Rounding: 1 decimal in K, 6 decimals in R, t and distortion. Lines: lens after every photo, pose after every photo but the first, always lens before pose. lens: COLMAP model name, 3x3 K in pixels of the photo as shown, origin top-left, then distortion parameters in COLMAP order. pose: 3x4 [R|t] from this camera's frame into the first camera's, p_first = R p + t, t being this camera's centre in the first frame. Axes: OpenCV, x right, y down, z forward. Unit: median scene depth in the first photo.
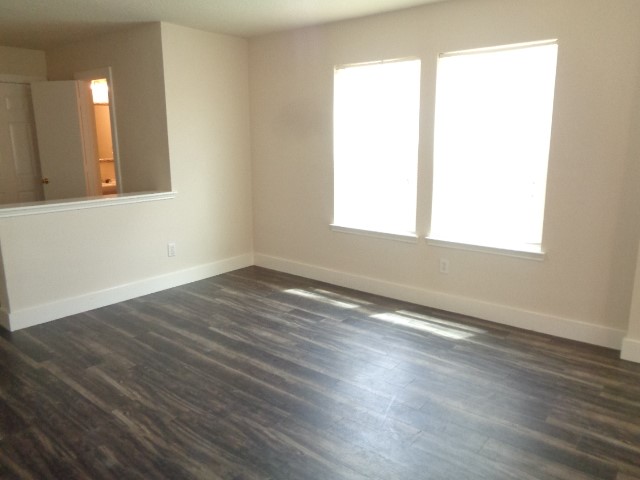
lens RADIAL K [[483.7, 0, 321.6], [0, 483.7, 238.5], [0, 0, 1]] dist [0.022753, 0.003224]
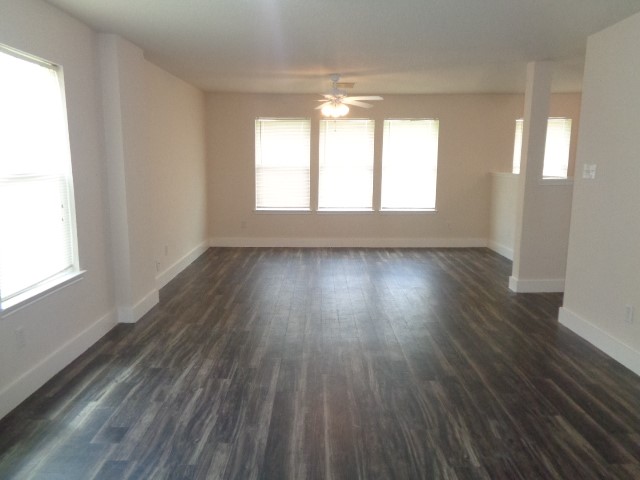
lens RADIAL K [[483.7, 0, 317.8], [0, 483.7, 240.2], [0, 0, 1]] dist [0.022753, 0.003224]
pose [[-0.635330, -0.118917, 0.763030, -0.910961], [0.160228, 0.946271, 0.280887, -0.344941], [-0.755435, 0.300715, -0.582141, 1.690540]]
